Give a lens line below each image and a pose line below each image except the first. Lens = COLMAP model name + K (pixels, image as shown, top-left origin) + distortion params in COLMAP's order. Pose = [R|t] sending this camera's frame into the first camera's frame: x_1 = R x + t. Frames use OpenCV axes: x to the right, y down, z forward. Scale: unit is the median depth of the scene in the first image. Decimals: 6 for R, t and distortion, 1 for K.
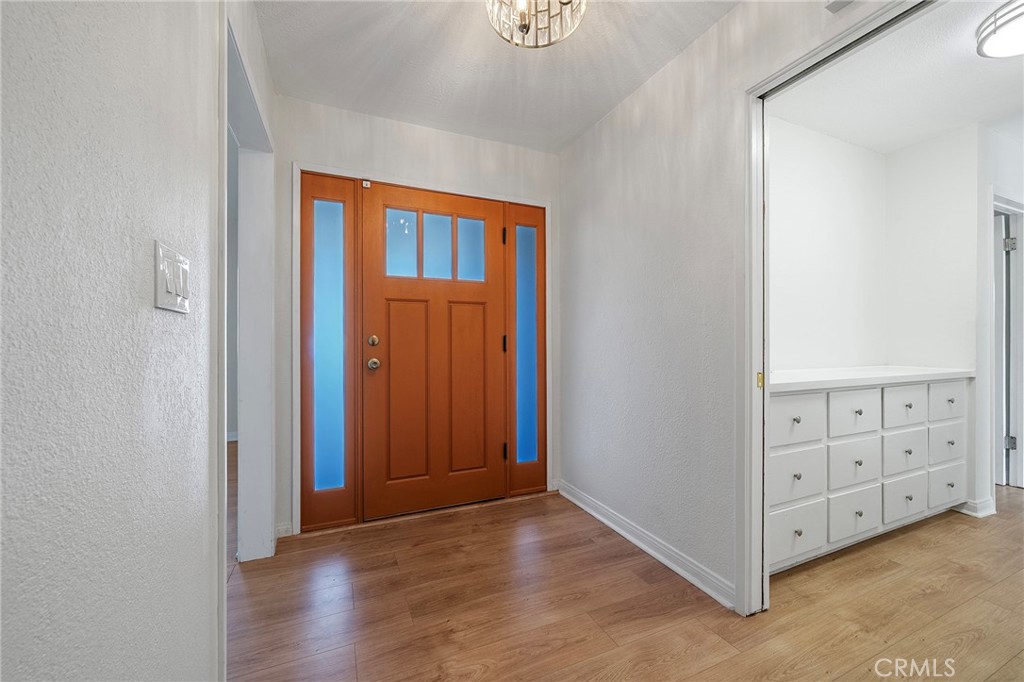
lens RADIAL K [[387.1, 0, 506.7], [0, 387.1, 341.6], [0, 0, 1]] dist [-0.001685, -0.000088]
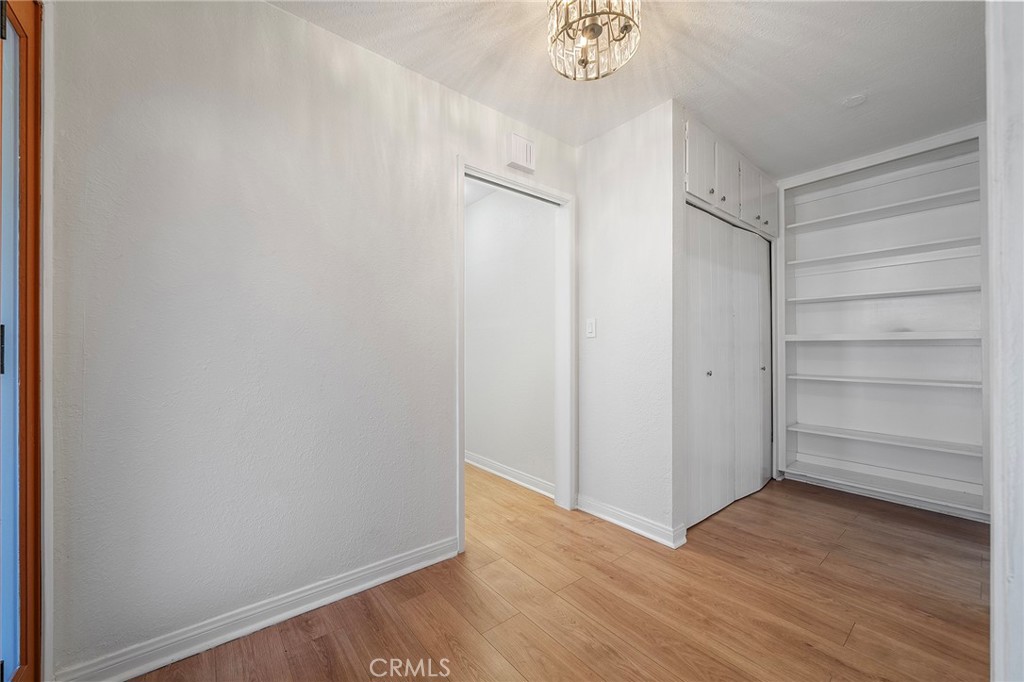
lens RADIAL K [[390.8, 0, 514.0], [0, 390.8, 338.2], [0, 0, 1]] dist [-0.001623, -0.000185]
pose [[-0.268075, 0.024219, 0.963093, -0.597888], [-0.010480, 0.999552, -0.028053, 0.004461], [-0.963341, -0.017614, -0.267701, 0.953040]]
